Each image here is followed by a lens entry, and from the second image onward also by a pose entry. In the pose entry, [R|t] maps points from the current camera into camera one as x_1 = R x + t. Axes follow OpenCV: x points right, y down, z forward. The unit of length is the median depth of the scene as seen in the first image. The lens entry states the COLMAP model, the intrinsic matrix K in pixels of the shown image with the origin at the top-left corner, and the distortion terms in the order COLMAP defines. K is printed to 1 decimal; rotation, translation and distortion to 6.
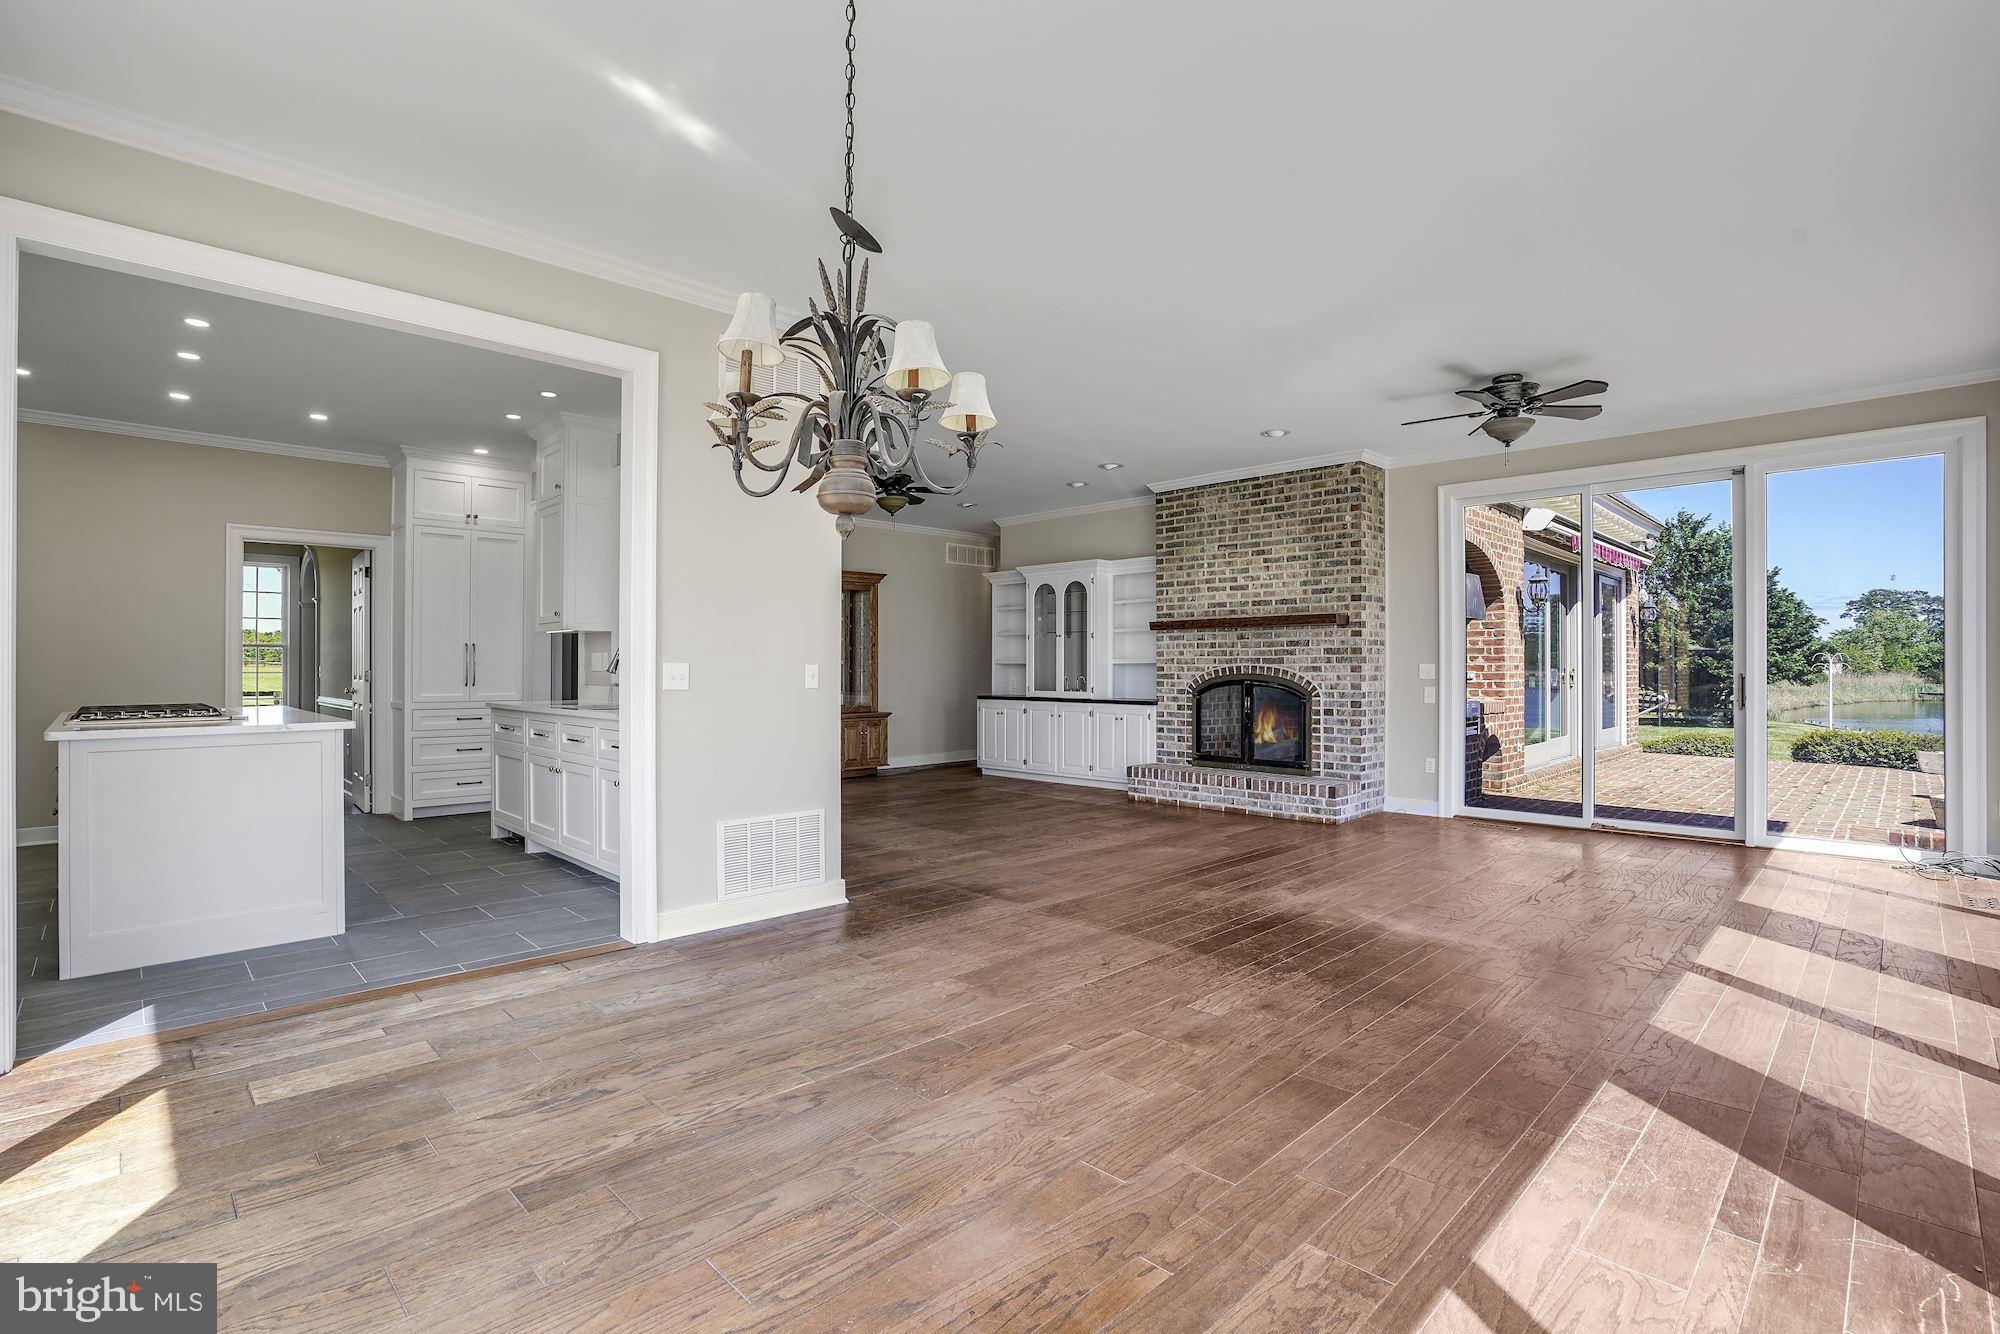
lens RADIAL K [[953.9, 0, 921.8], [0, 953.9, 666.4], [0, 0, 1]] dist [-0.059261, 0.012105]
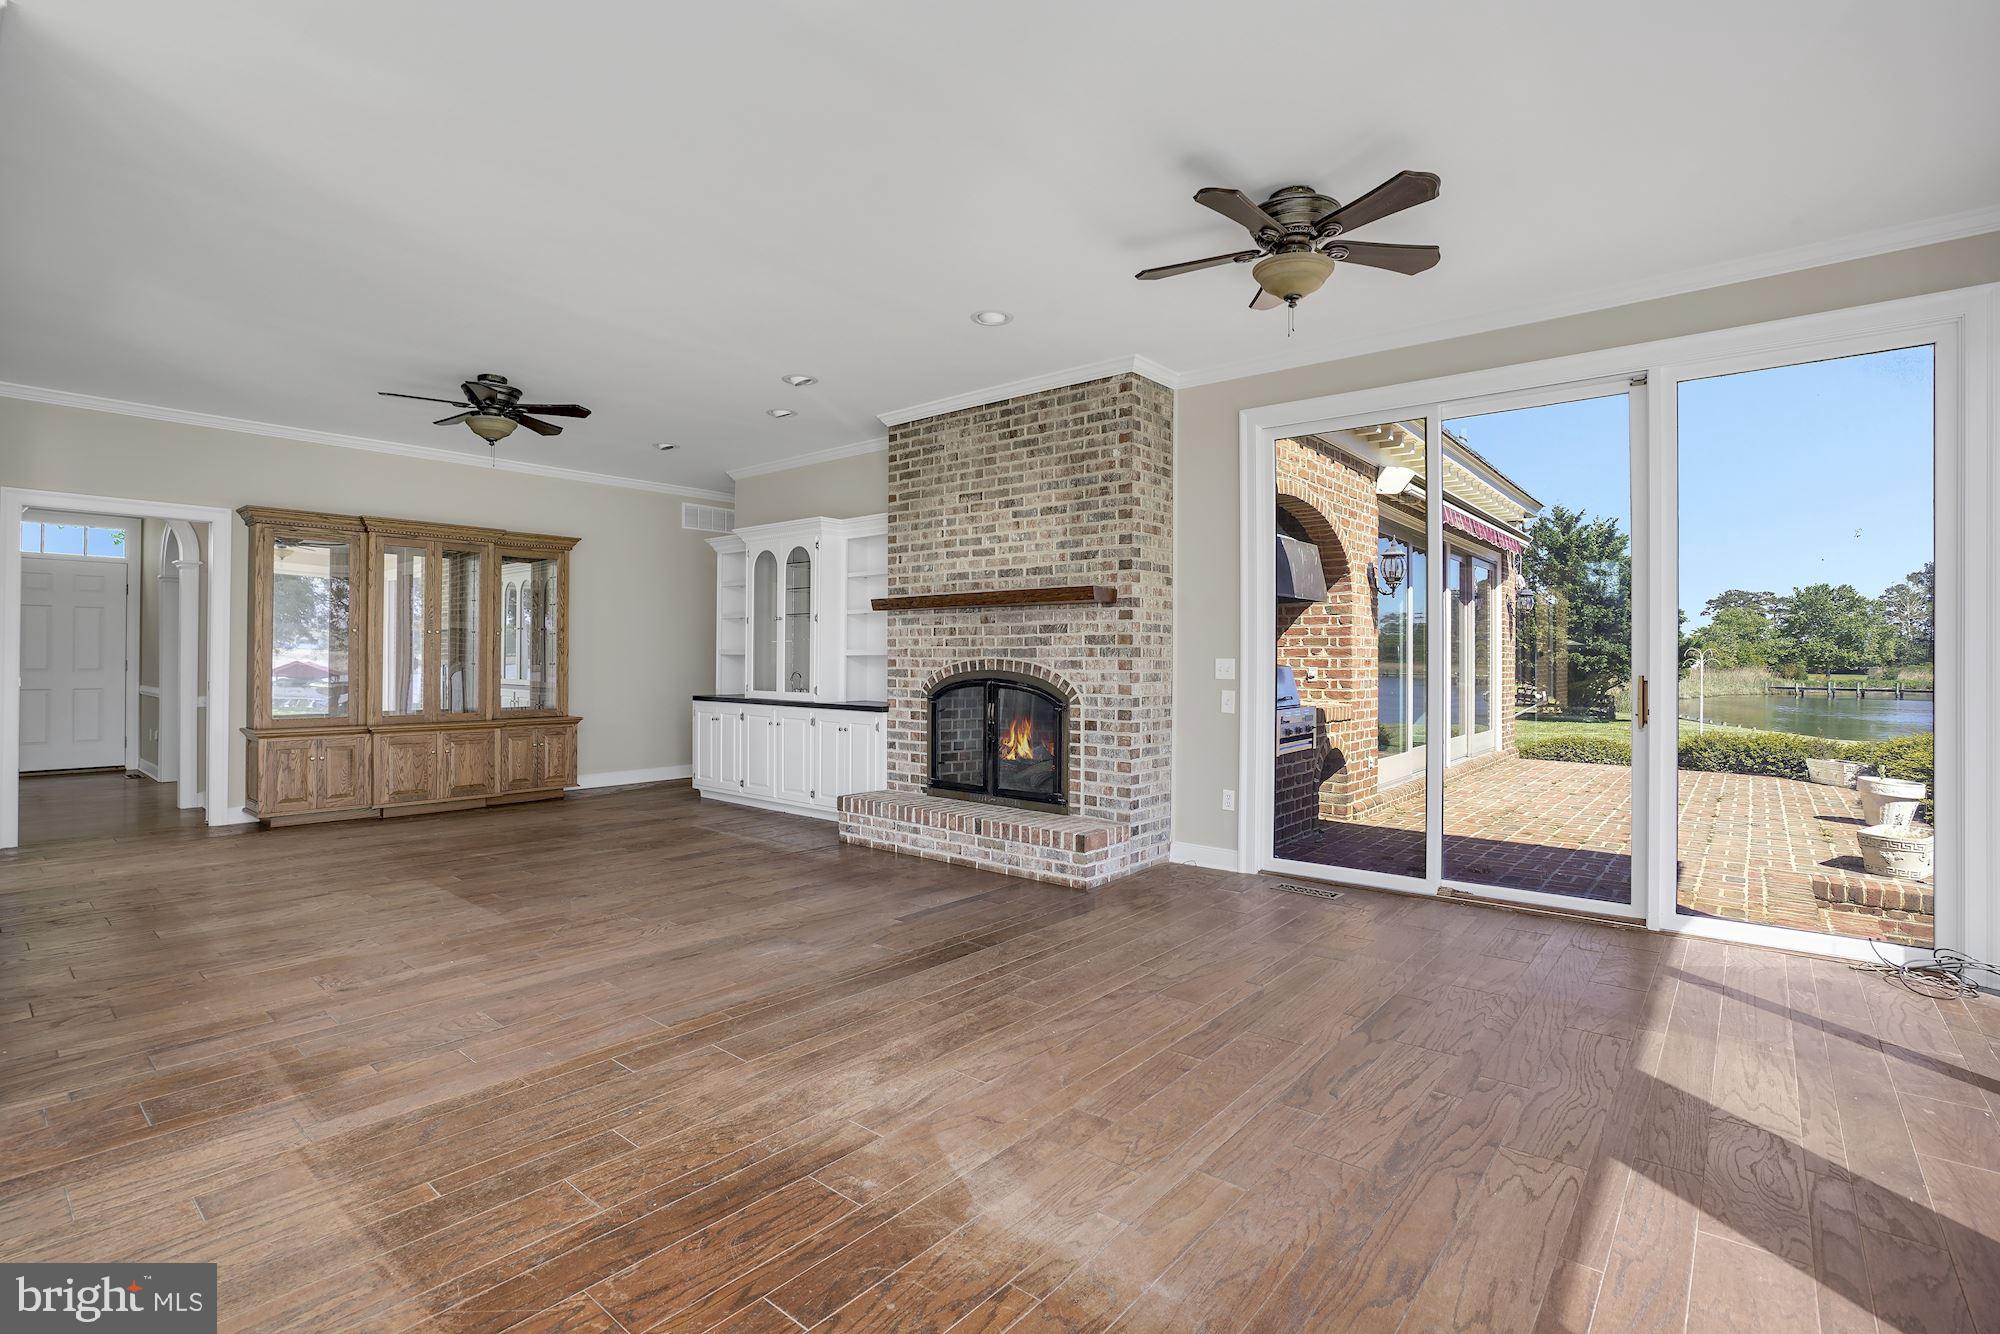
lens RADIAL K [[953.9, 0, 934.9], [0, 953.9, 655.8], [0, 0, 1]] dist [-0.059261, 0.012105]
pose [[0.995112, 0.005769, 0.098585, 0.222544], [-0.005673, 0.999983, -0.001254, -0.002376], [-0.098590, 0.000689, 0.995128, 0.270703]]
